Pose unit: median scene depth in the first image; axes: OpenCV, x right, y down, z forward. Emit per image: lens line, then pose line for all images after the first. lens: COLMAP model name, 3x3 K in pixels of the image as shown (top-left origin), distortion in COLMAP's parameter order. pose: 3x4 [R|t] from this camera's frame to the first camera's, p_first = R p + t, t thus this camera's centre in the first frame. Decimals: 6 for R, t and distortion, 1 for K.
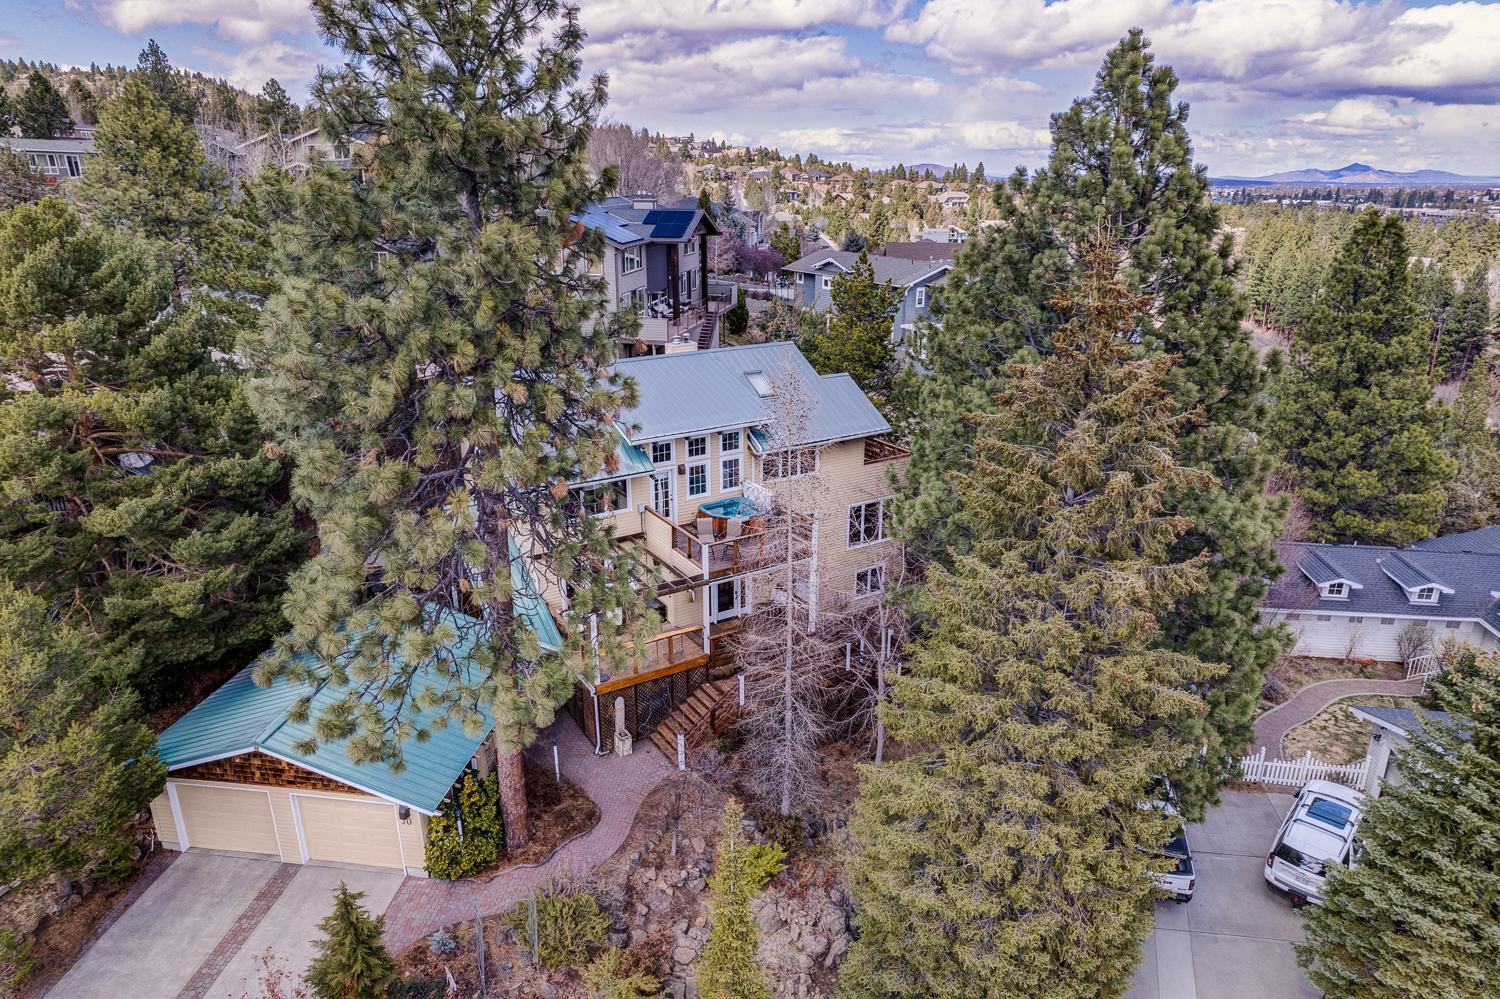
lens RADIAL K [[956.6, 0, 750.0], [0, 956.6, 491.6], [0, 0, 1]] dist [-0.048355, 0.025704]
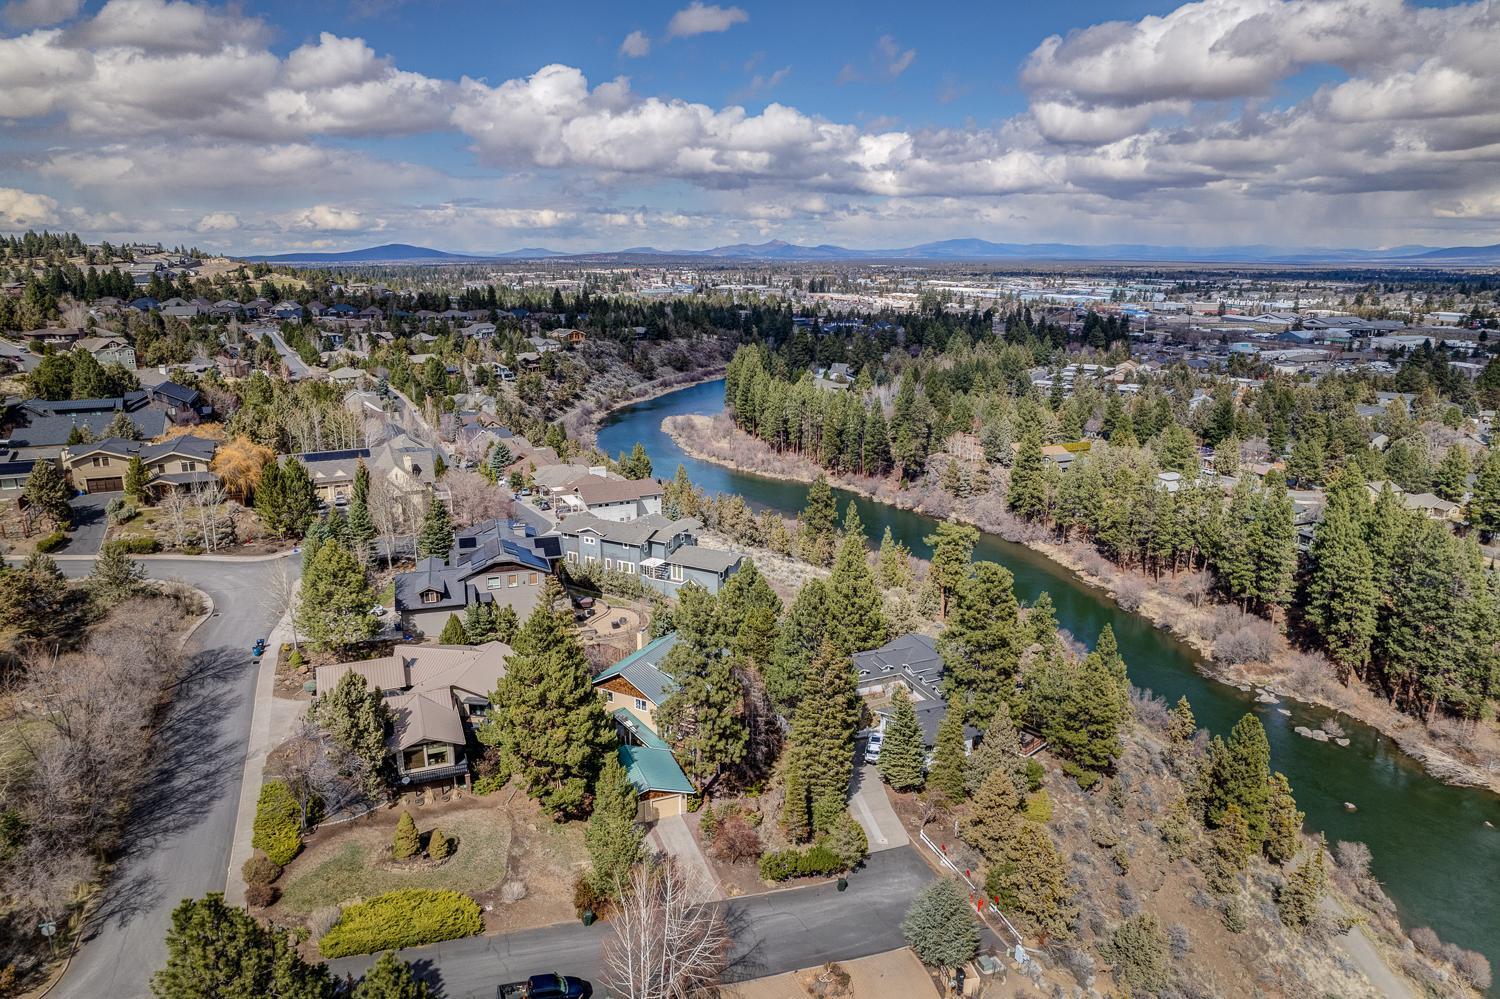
lens RADIAL K [[956.6, 0, 754.1], [0, 956.6, 506.7], [0, 0, 1]] dist [-0.048355, 0.025704]
pose [[0.864962, -0.128396, 0.485134, -1.676582], [0.157545, 0.987318, -0.019588, -0.636927], [-0.476467, 0.093373, 0.874220, -2.395489]]
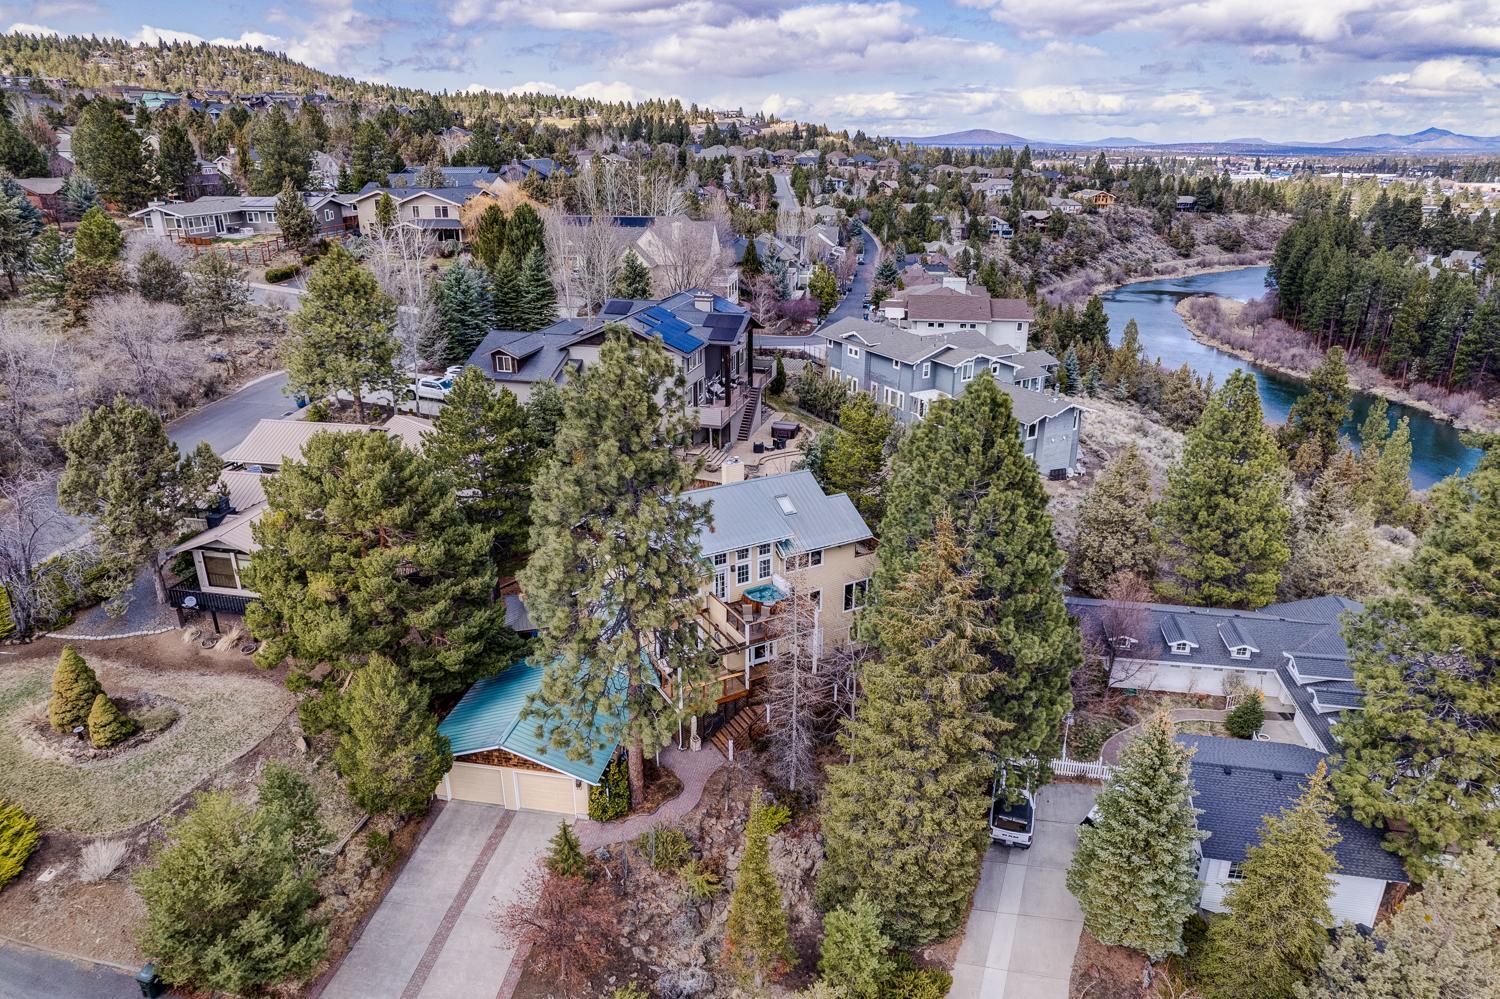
lens RADIAL K [[956.6, 0, 757.4], [0, 956.6, 493.4], [0, 0, 1]] dist [-0.048355, 0.025704]
pose [[0.999156, 0.019923, -0.035927, 0.027504], [-0.018633, 0.999182, 0.035892, -0.256868], [0.036613, -0.035192, 0.998710, -0.702433]]
